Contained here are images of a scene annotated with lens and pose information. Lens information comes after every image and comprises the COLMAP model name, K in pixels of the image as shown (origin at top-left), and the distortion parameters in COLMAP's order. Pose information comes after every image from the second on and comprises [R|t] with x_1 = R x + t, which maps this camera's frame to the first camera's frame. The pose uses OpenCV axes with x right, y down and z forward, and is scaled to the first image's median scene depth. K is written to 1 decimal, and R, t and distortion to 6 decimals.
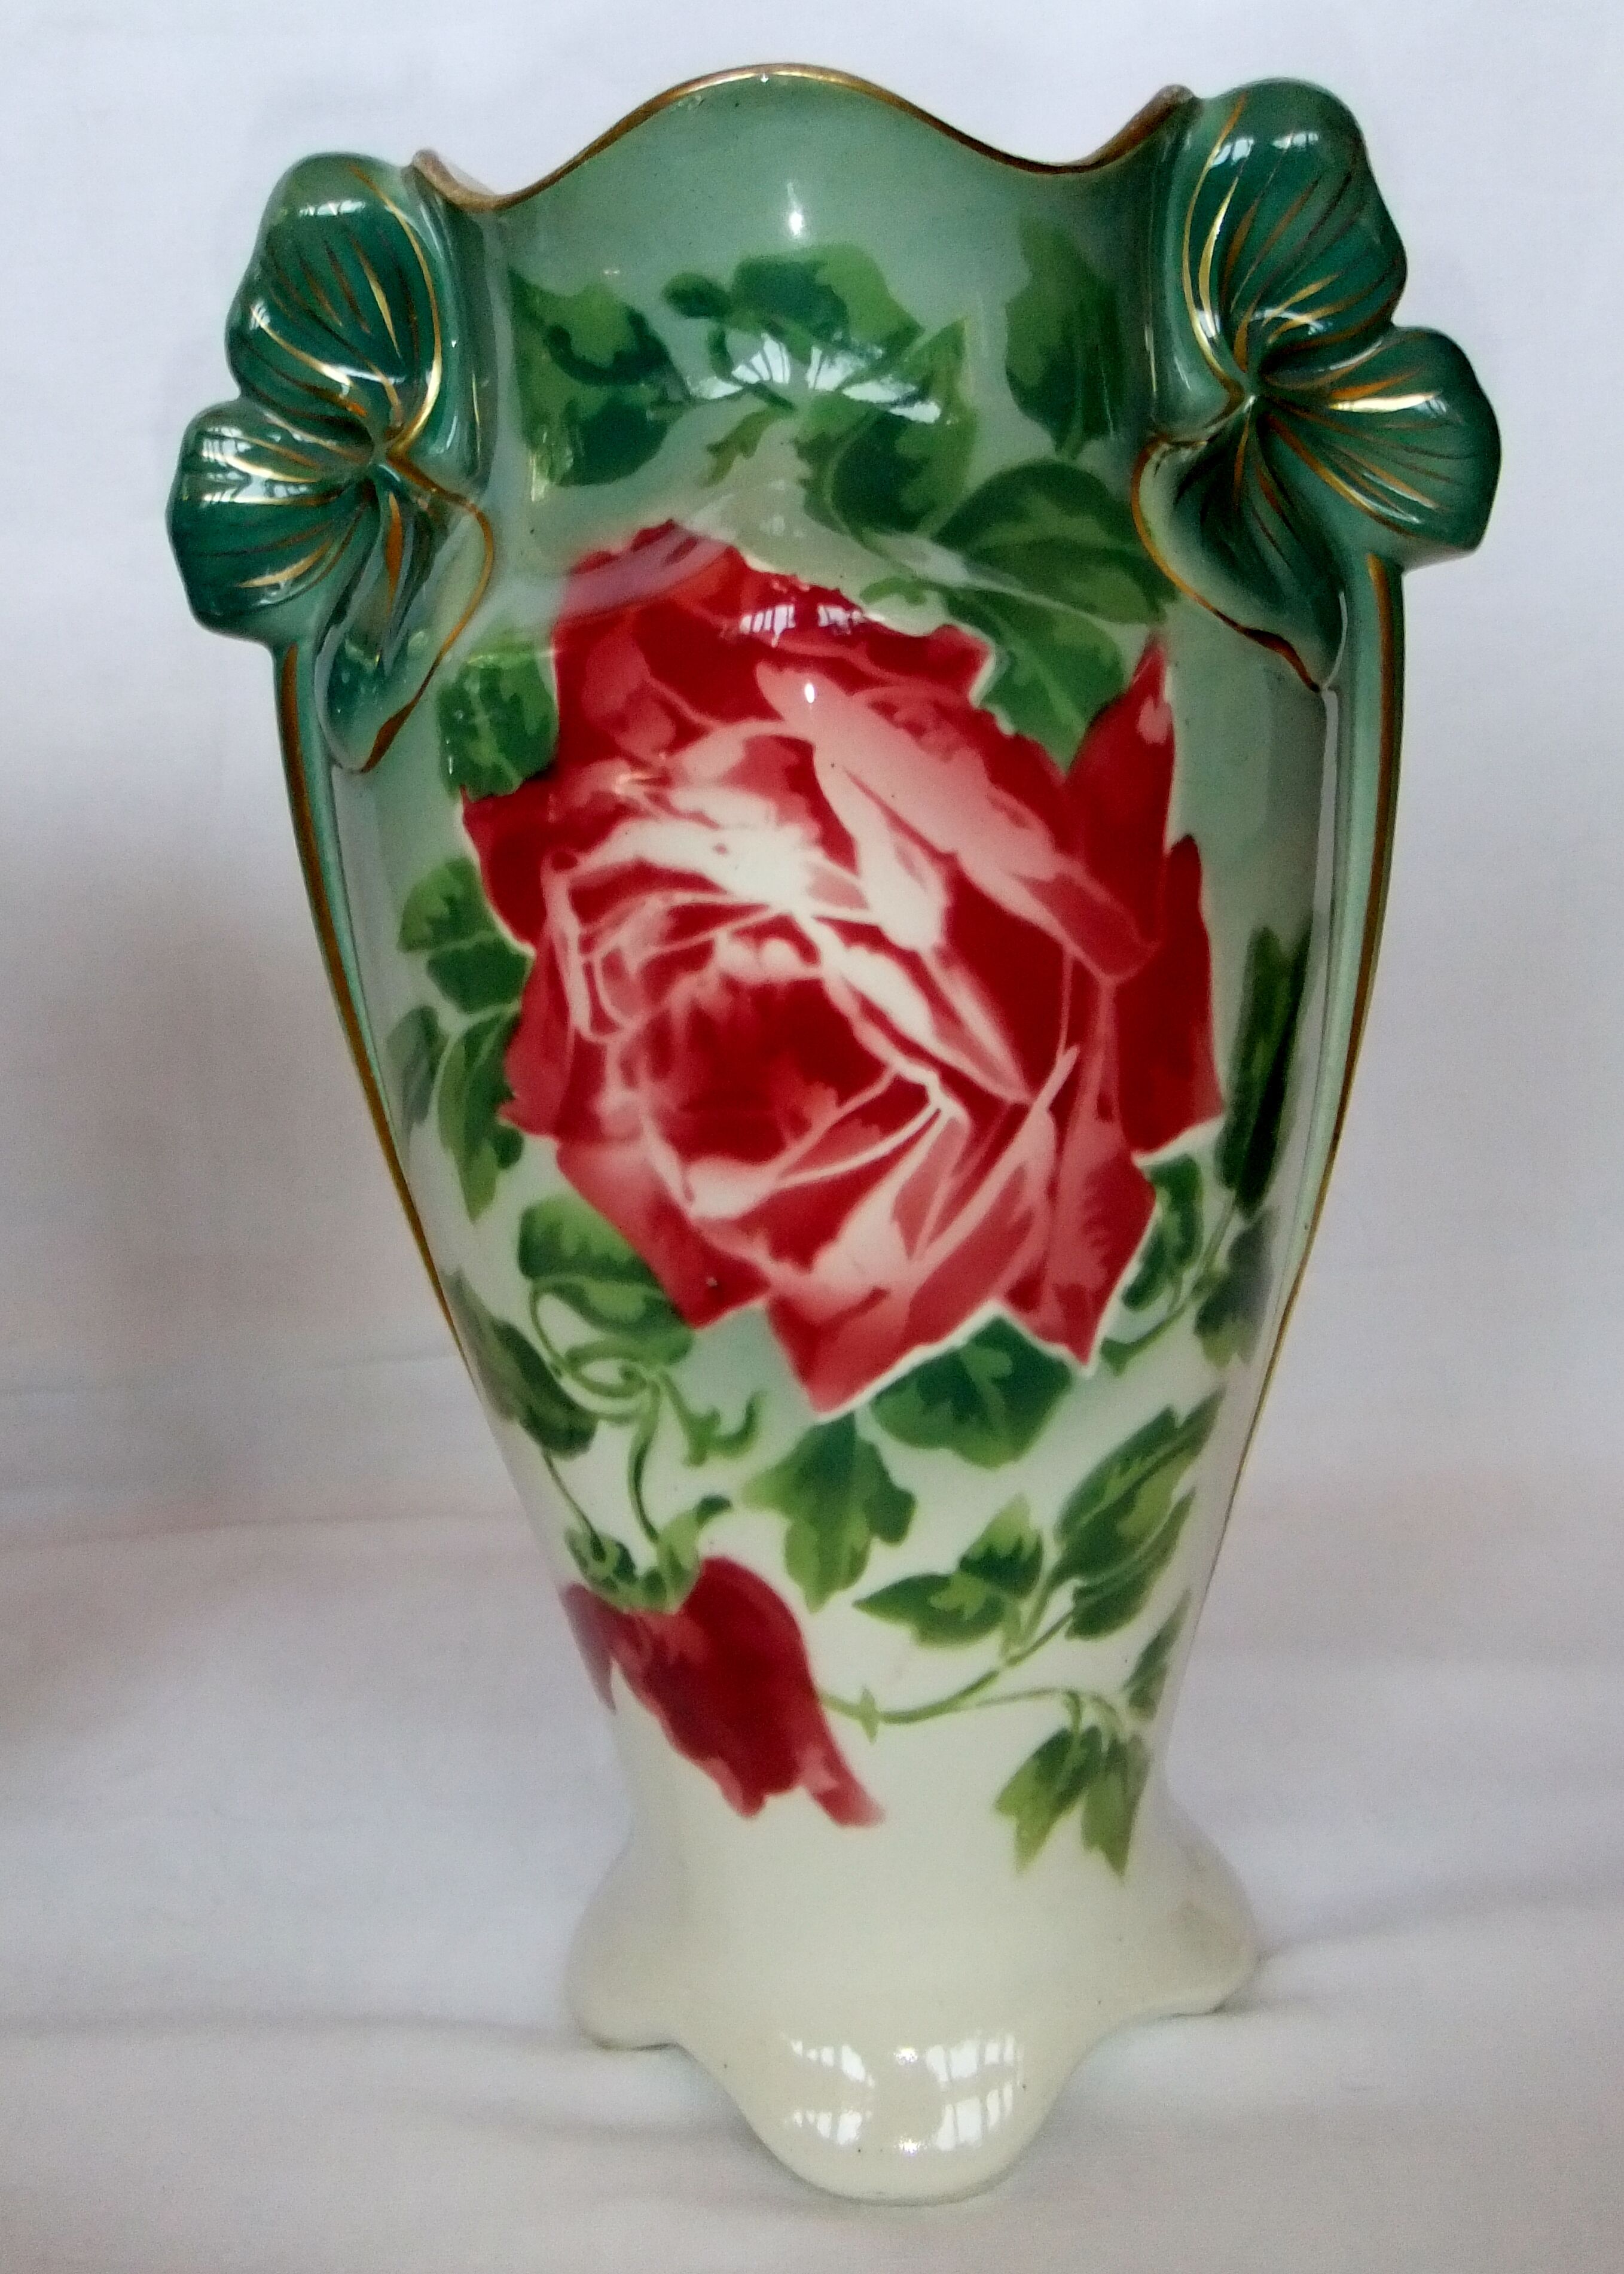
lens RADIAL K [[2019.6, 0, 812.7], [0, 2019.6, 1243.3], [0, 0, 1]] dist [-0.033039, 0.000261]
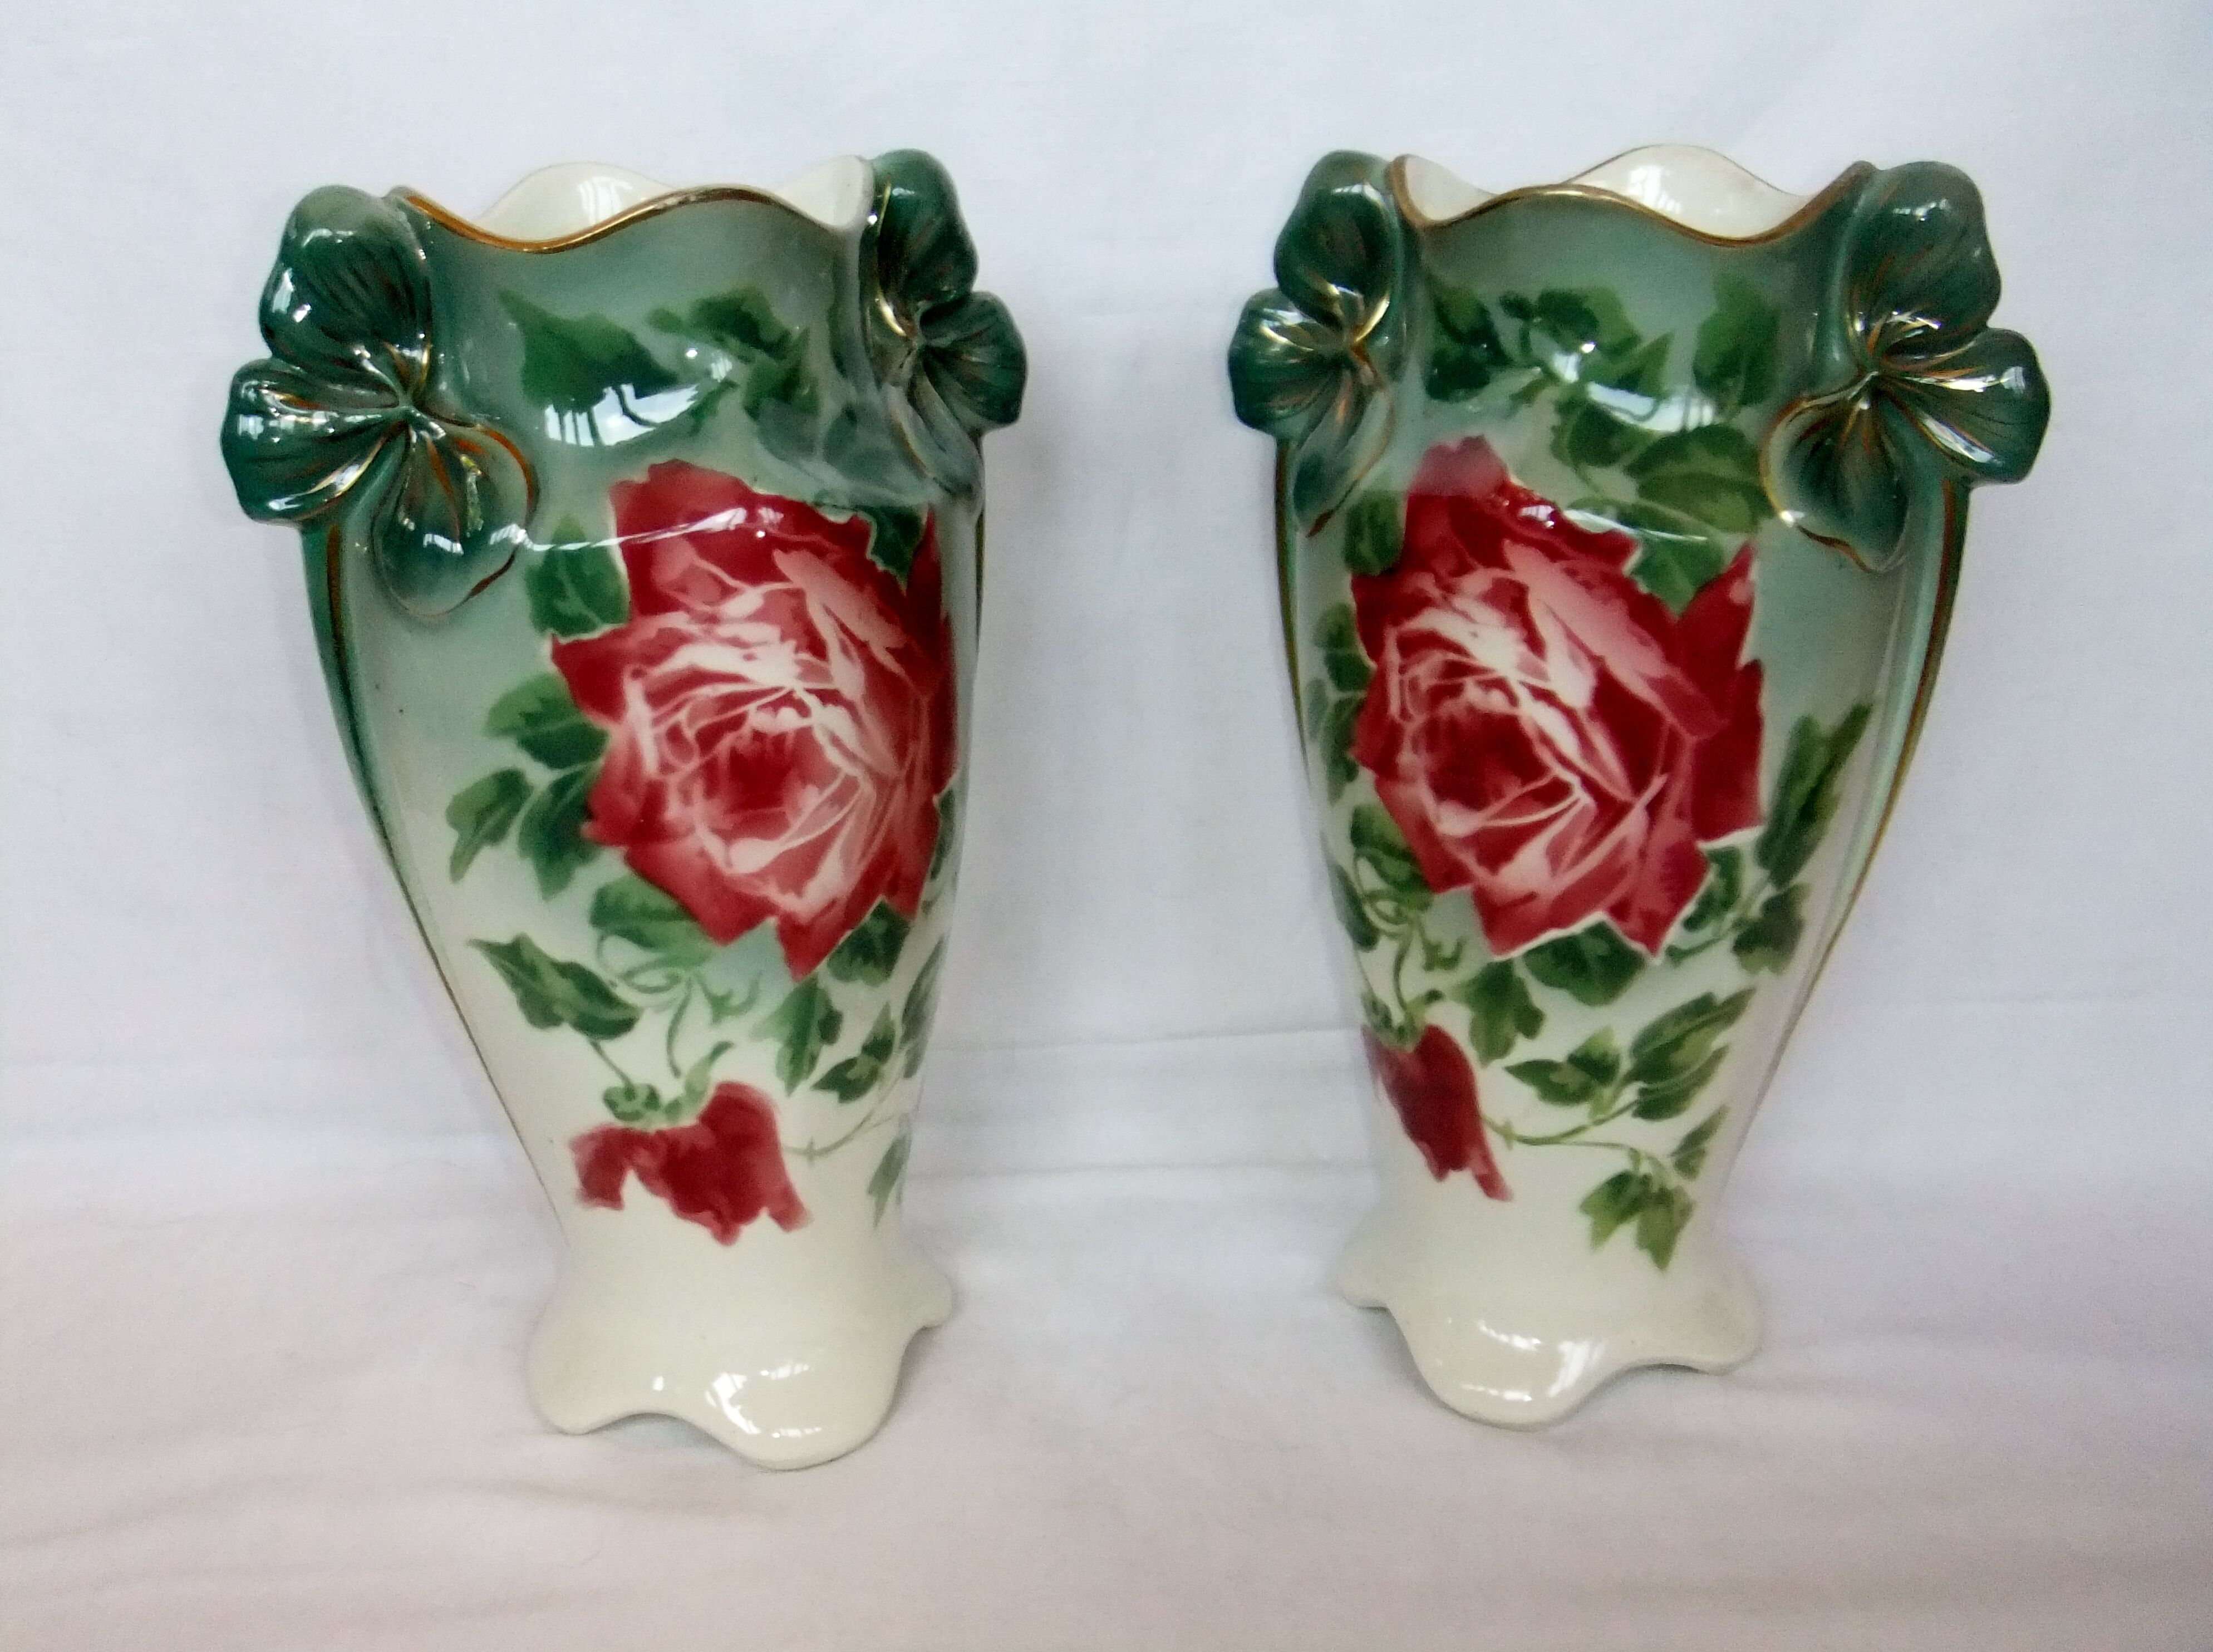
lens RADIAL K [[2231.6, 0, 1106.5], [0, 2231.6, 826.0], [0, 0, 1]] dist [-0.056631, -0.001073]
pose [[0.910262, 0.170969, -0.377085, 0.401433], [-0.137732, 0.983930, 0.113633, -0.196050], [0.390452, -0.051499, 0.919182, -0.873895]]
